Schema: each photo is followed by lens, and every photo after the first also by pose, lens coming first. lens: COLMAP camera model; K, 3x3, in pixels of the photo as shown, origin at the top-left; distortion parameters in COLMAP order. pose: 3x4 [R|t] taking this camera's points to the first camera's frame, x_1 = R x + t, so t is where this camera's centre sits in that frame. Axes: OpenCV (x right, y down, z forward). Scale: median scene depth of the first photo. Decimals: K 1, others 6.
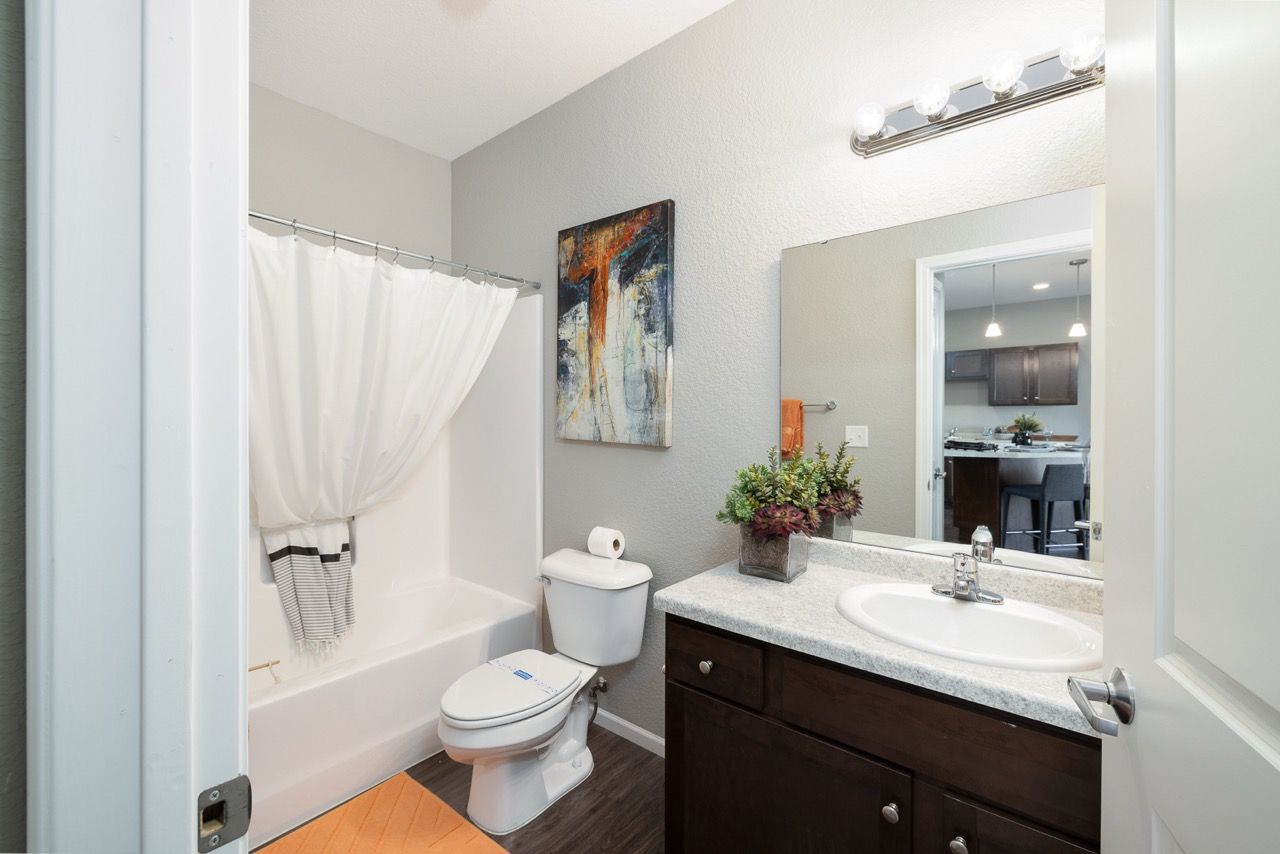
lens RADIAL K [[528.3, 0, 640.0], [0, 528.3, 427.0], [0, 0, 1]] dist [0.000428, -0.000025]
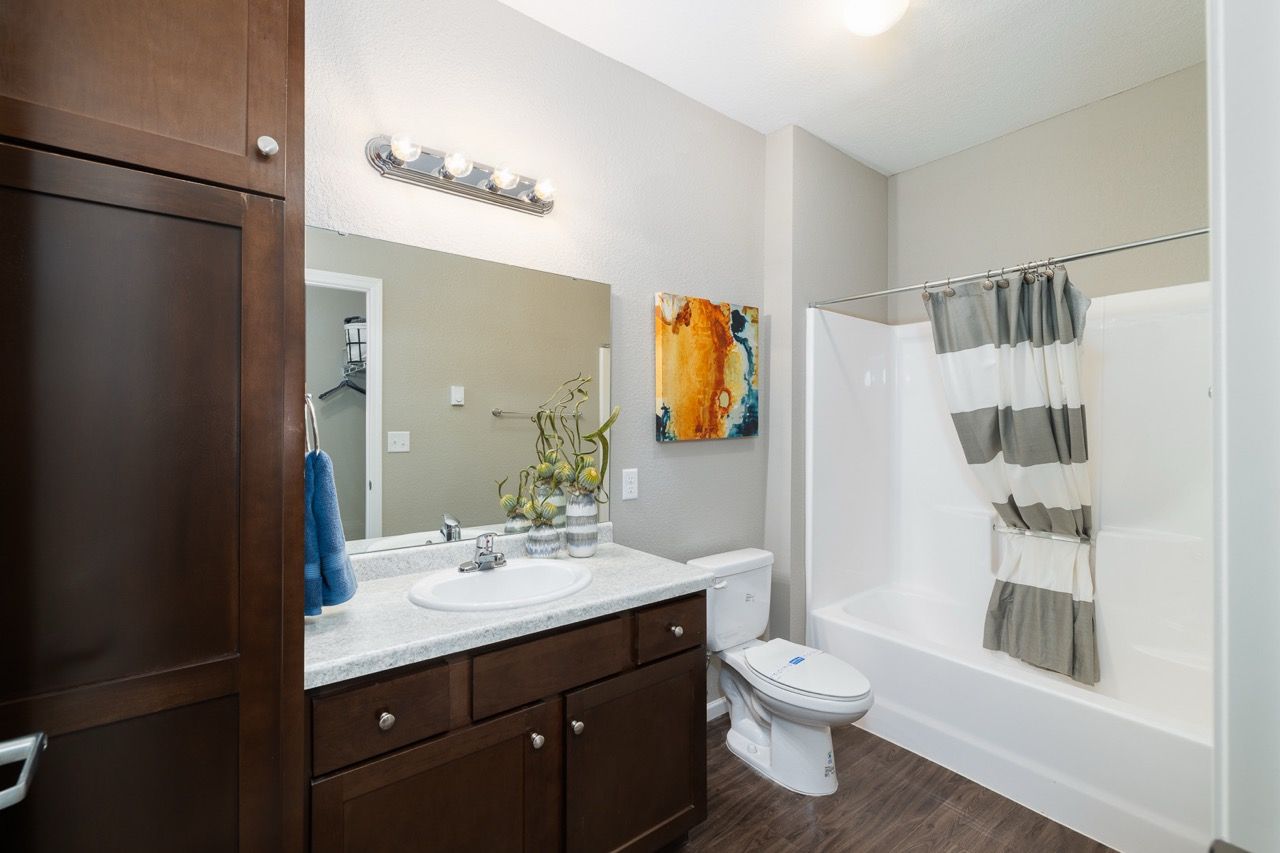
lens RADIAL K [[528.3, 0, 640.0], [0, 528.3, 426.5], [0, 0, 1]] dist [0.000428, -0.000025]
pose [[0.246445, -0.003630, 0.969150, -0.543649], [0.000809, 0.999993, 0.003540, -0.025696], [-0.969157, -0.000088, 0.246446, 0.322979]]
